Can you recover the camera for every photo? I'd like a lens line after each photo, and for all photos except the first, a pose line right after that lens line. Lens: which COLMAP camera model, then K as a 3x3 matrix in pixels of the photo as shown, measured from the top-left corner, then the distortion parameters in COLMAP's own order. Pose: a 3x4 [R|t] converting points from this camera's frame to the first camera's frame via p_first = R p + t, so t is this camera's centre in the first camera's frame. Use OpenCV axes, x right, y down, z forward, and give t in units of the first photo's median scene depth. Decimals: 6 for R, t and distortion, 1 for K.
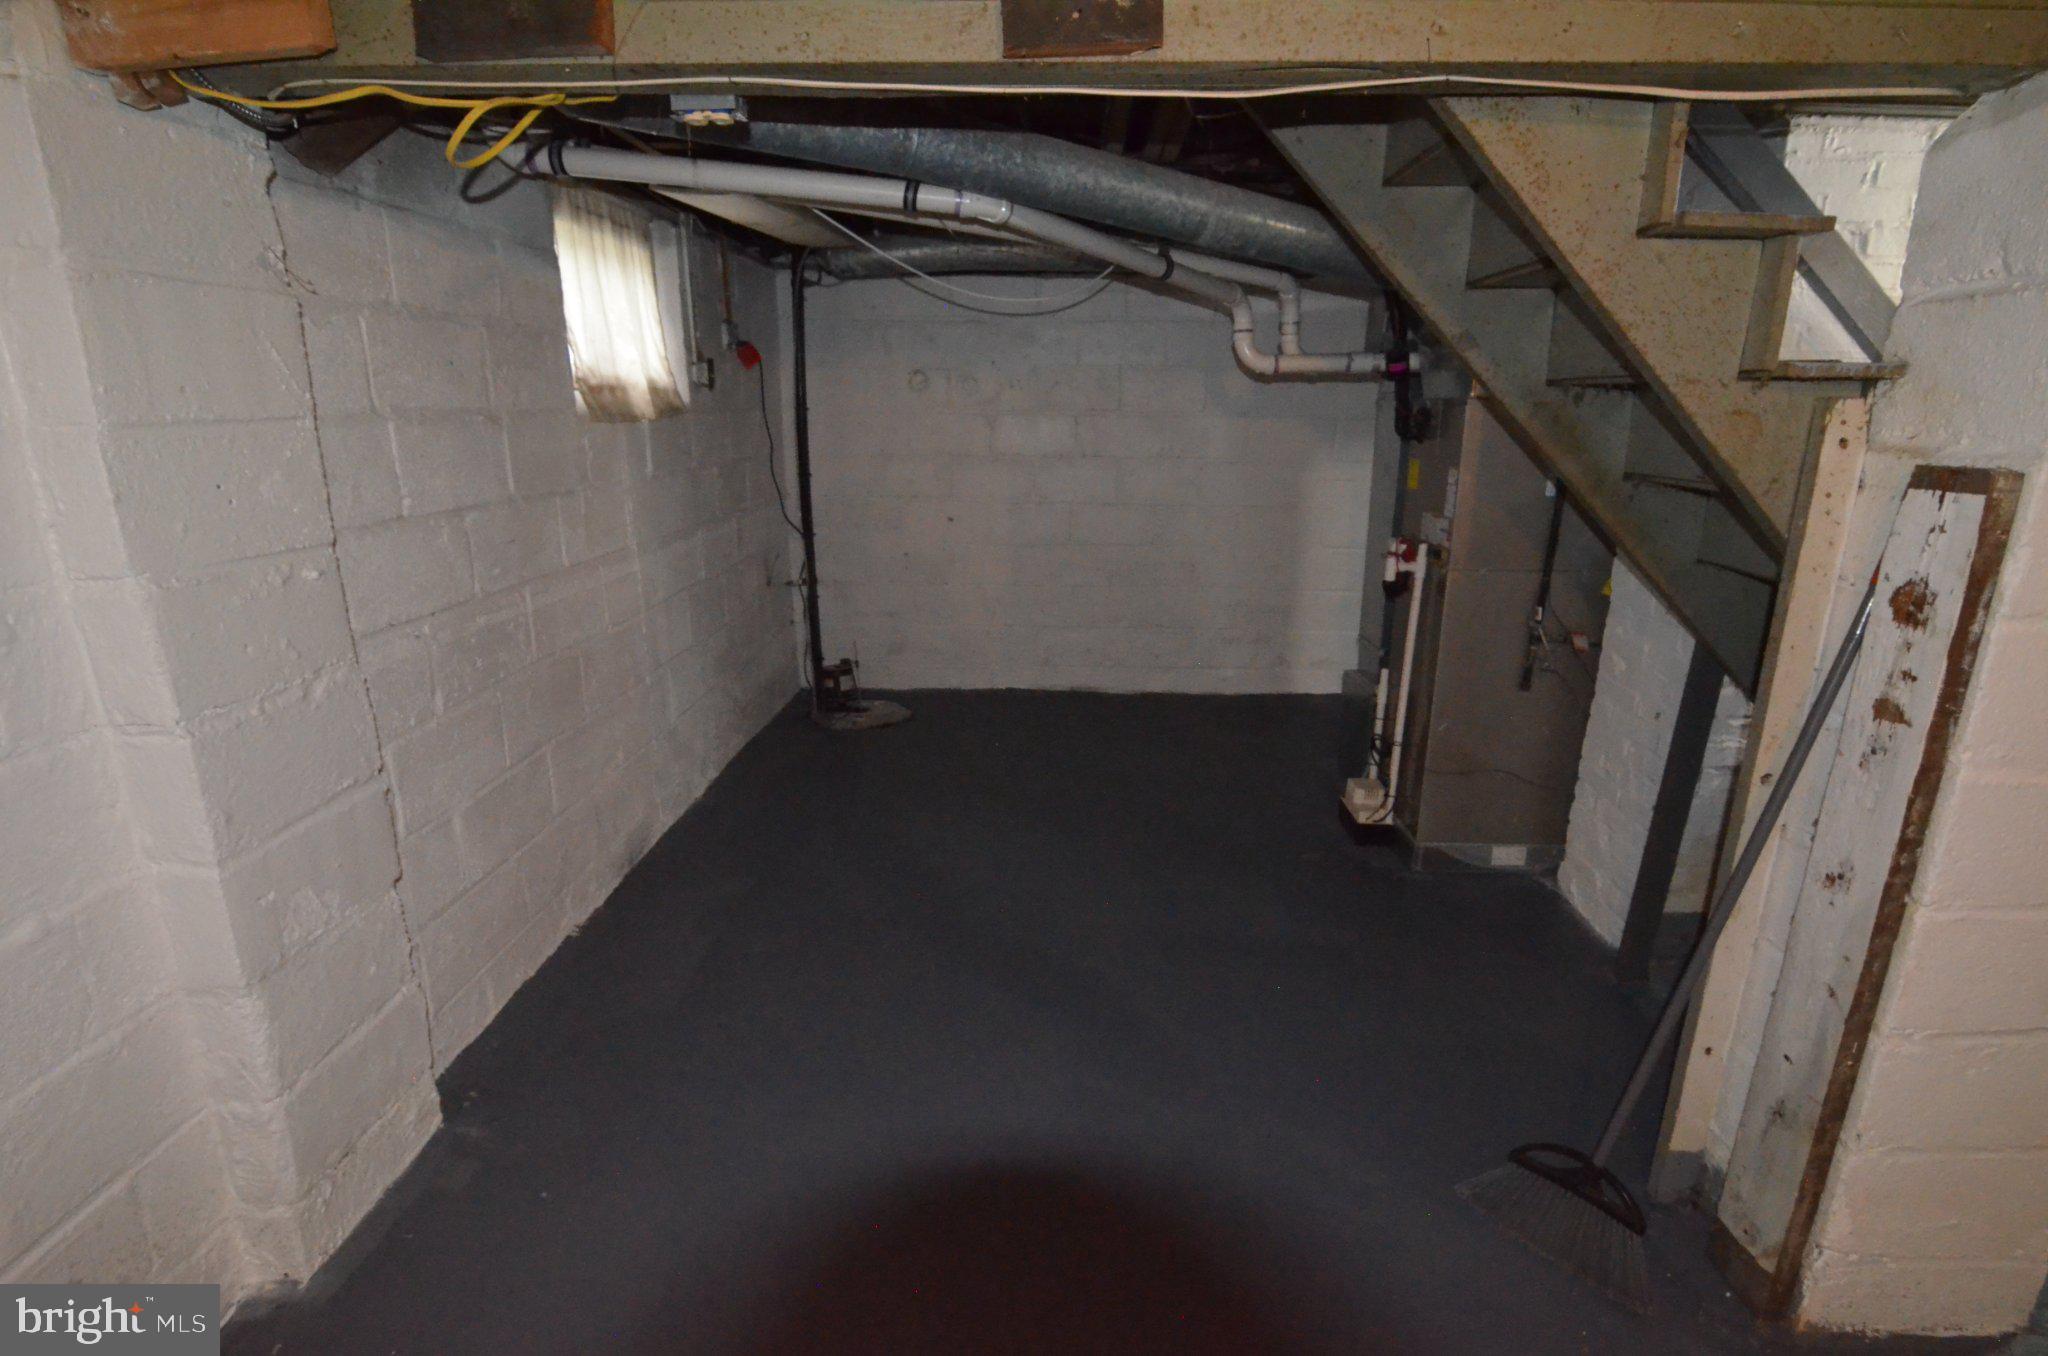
lens RADIAL K [[981.5, 0, 1027.2], [0, 981.5, 678.4], [0, 0, 1]] dist [-0.014498, -0.001430]
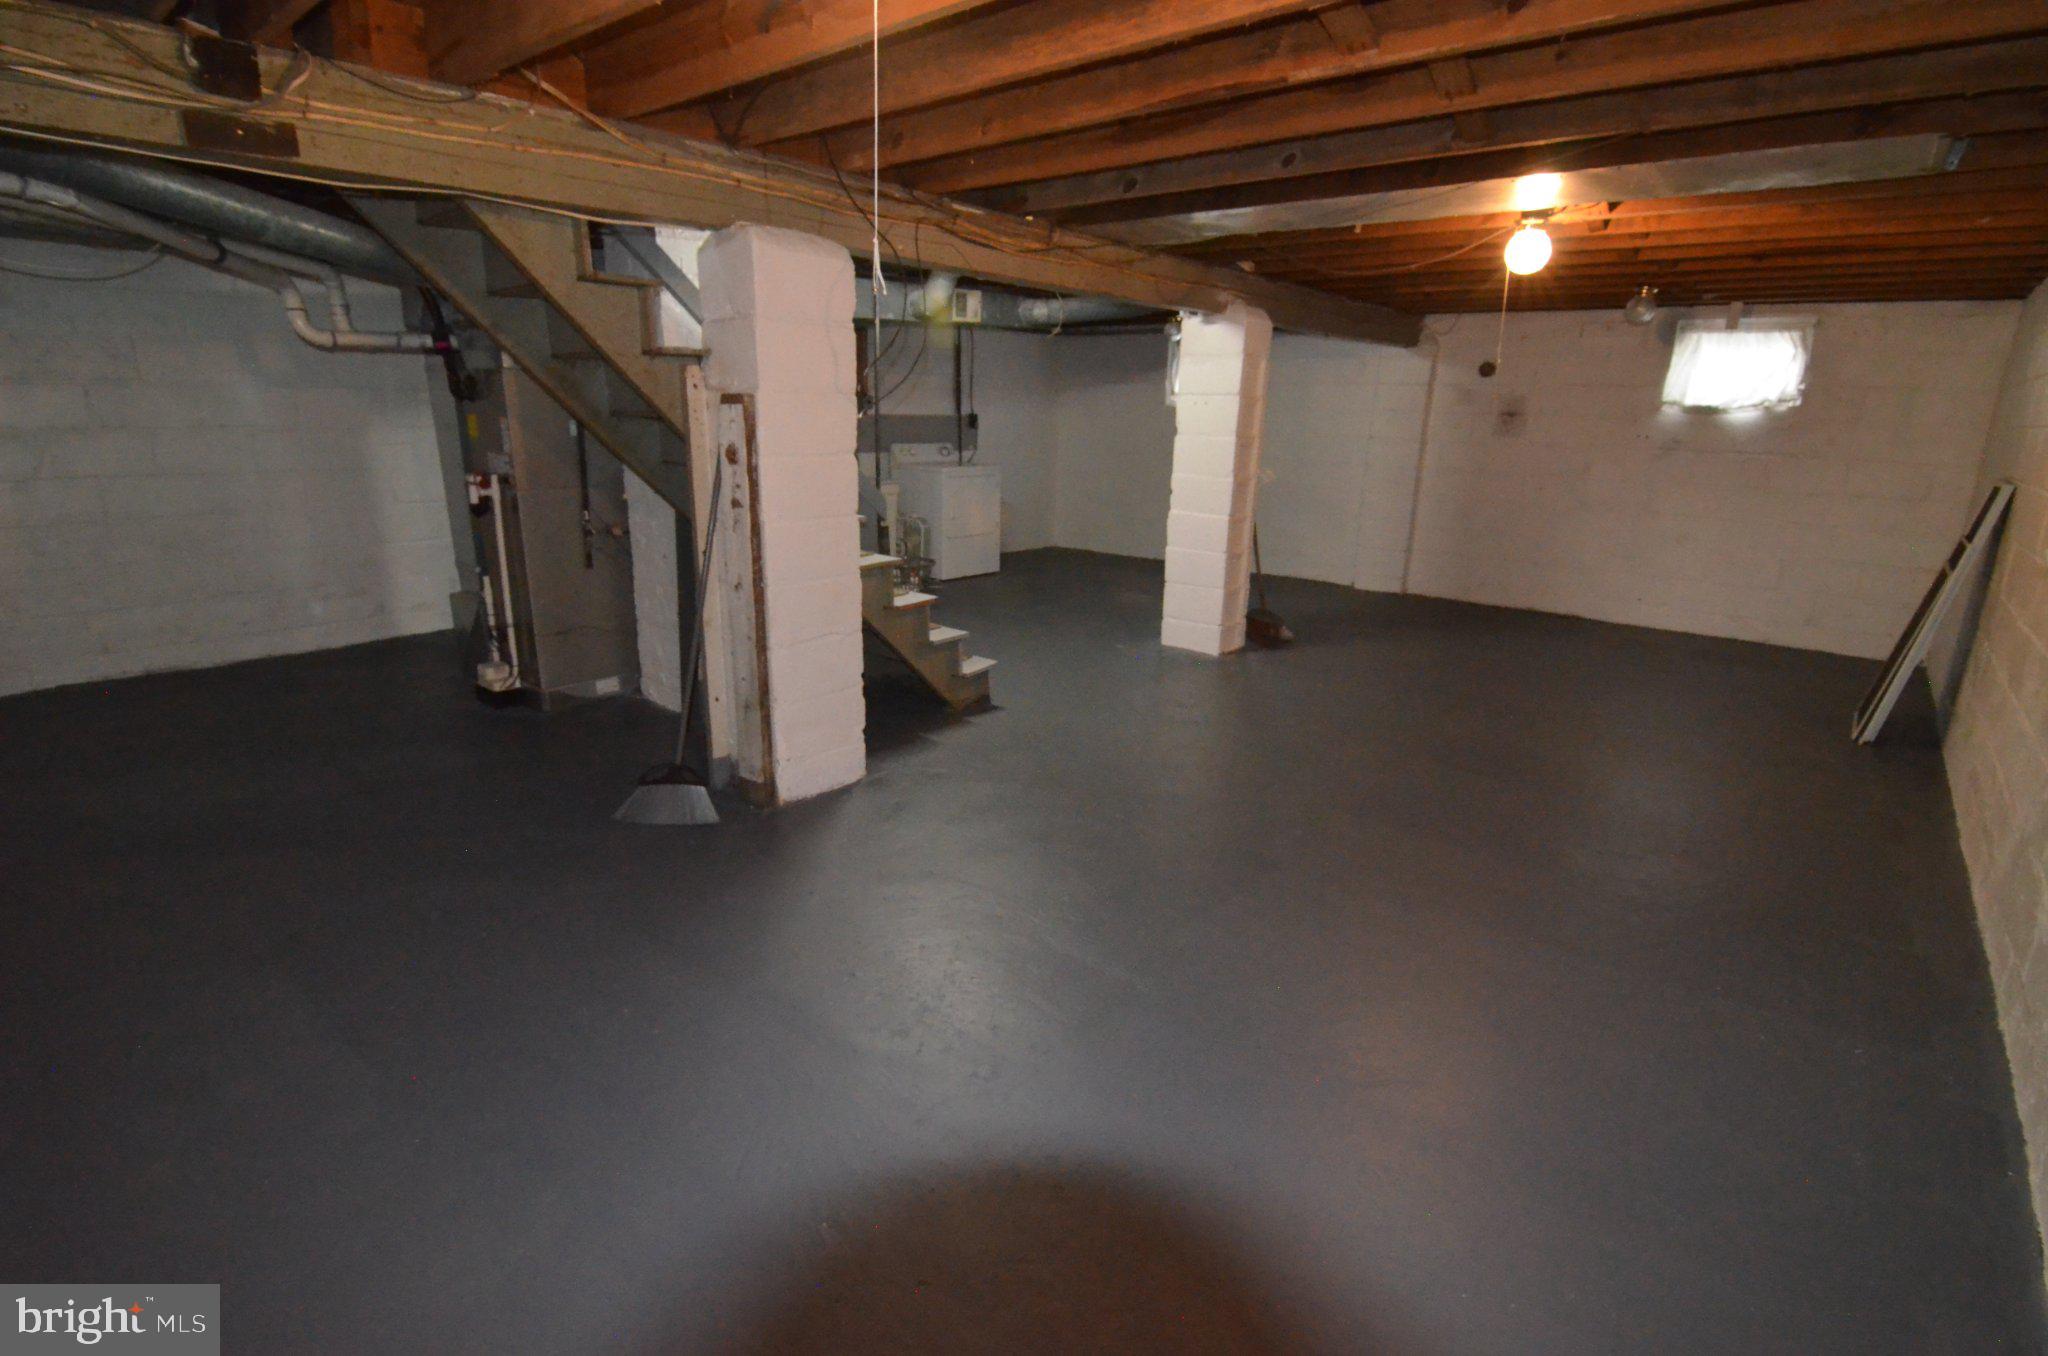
lens RADIAL K [[981.5, 0, 1025.0], [0, 981.5, 676.1], [0, 0, 1]] dist [-0.014498, -0.001430]
pose [[0.622751, -0.206510, 0.754675, -0.237814], [0.199136, 0.974610, 0.102368, 0.155341], [-0.756654, 0.086533, 0.648064, -0.455450]]
